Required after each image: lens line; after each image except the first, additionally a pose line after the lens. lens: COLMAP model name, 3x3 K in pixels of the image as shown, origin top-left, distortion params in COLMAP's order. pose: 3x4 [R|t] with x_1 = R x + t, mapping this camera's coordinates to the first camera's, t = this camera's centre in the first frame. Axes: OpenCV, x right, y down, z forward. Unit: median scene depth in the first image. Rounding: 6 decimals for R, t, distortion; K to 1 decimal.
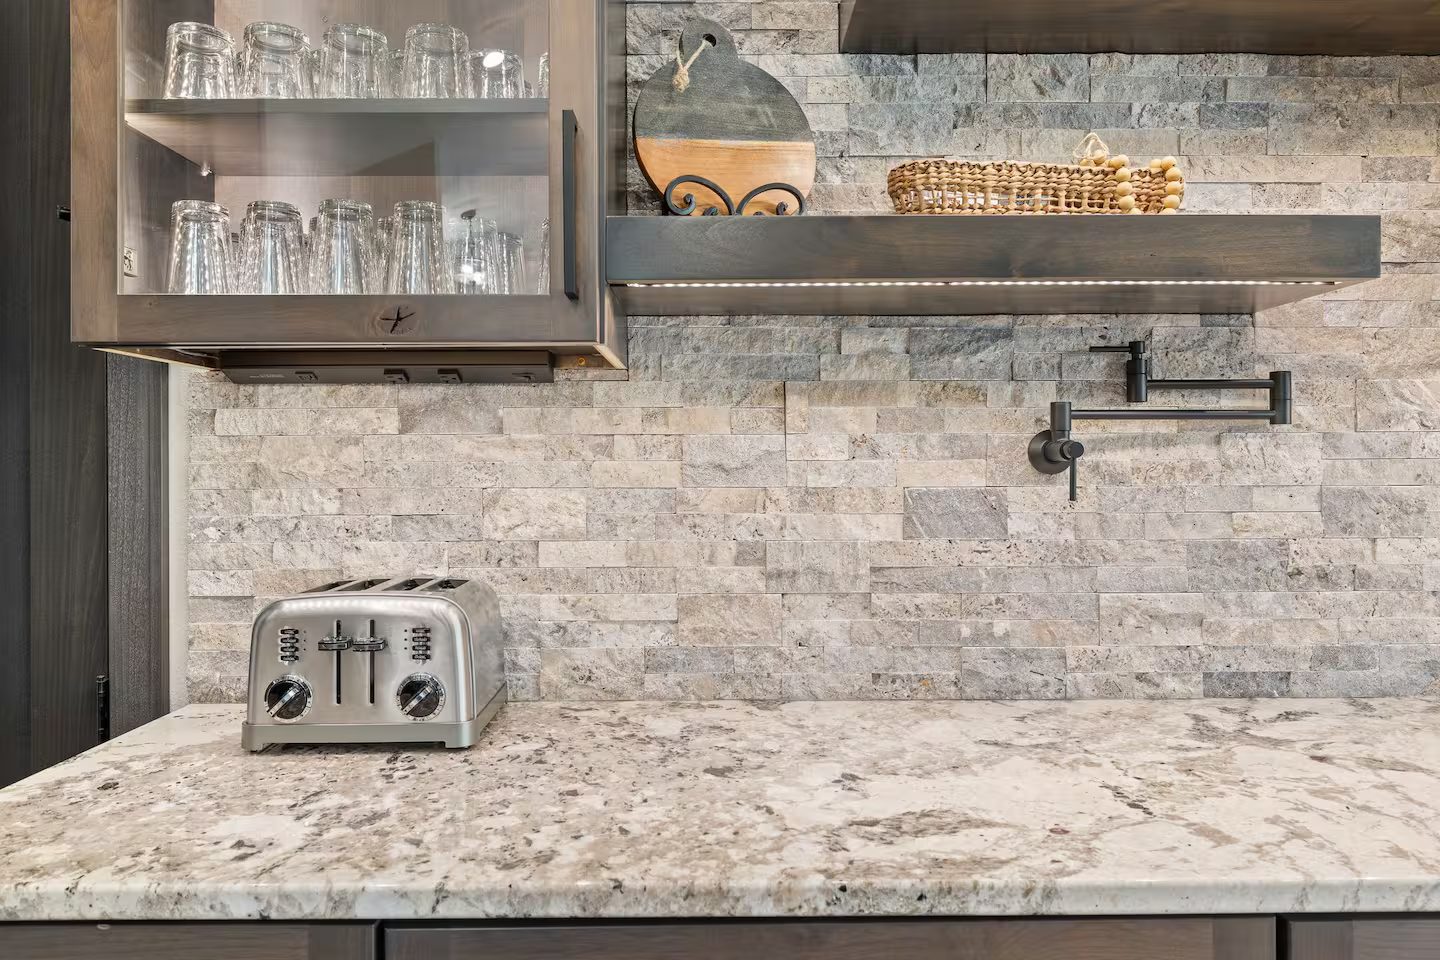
lens RADIAL K [[994.4, 0, 718.6], [0, 994.4, 468.4], [0, 0, 1]] dist [-0.002483, -0.010896]
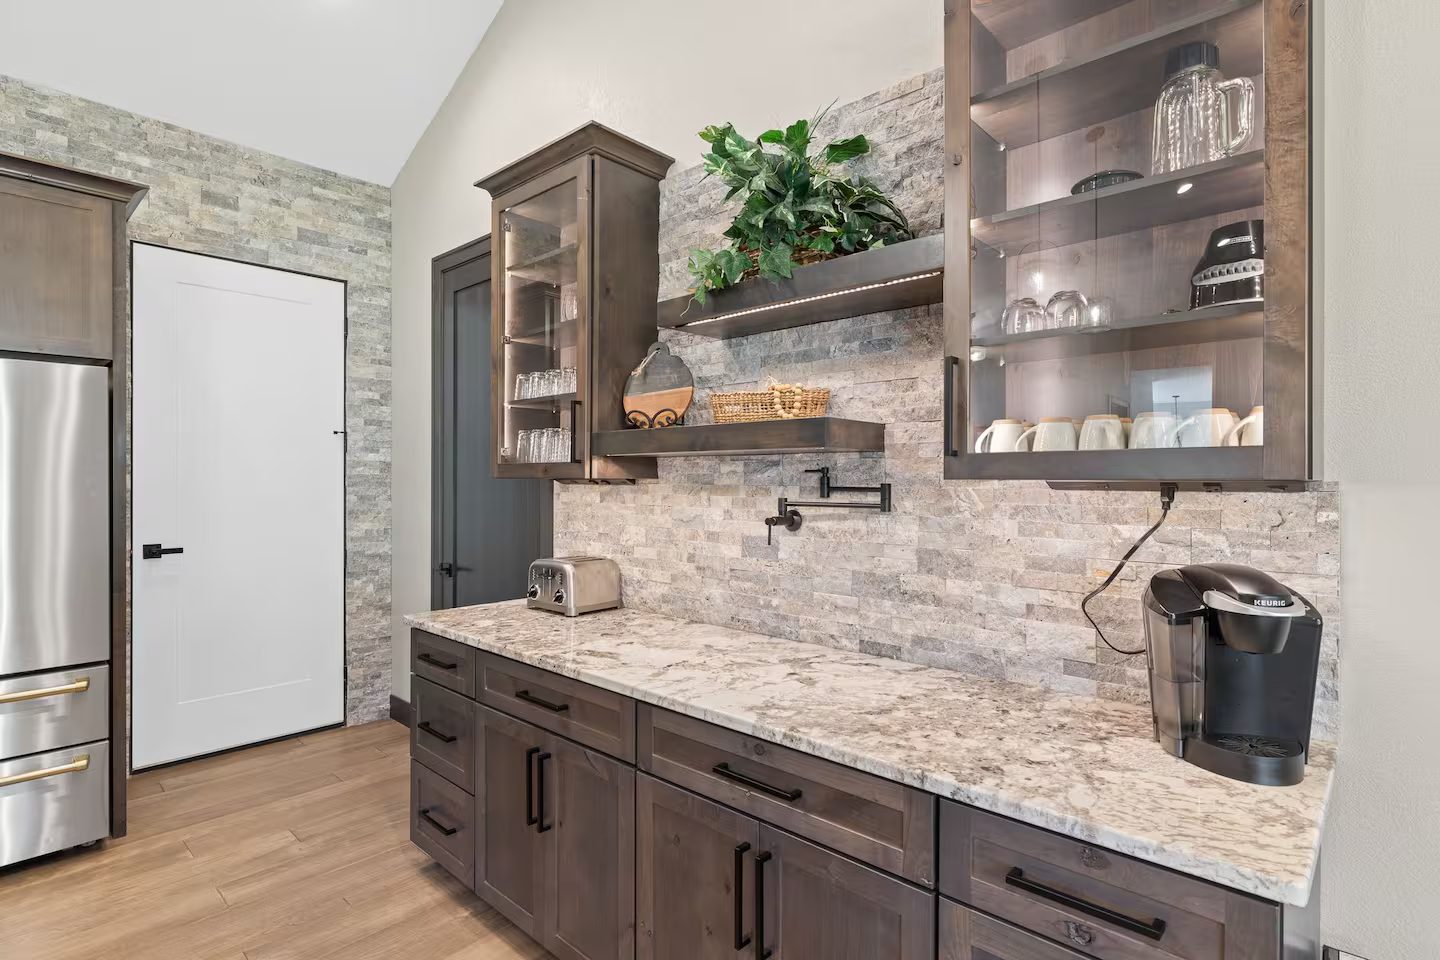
lens RADIAL K [[706.2, 0, 726.4], [0, 706.2, 481.9], [0, 0, 1]] dist [-0.004534, -0.000376]
pose [[0.742103, 0.008372, -0.670234, 1.209203], [-0.008209, 0.999961, 0.003402, -0.100407], [0.670236, 0.002977, 0.742142, -0.182753]]
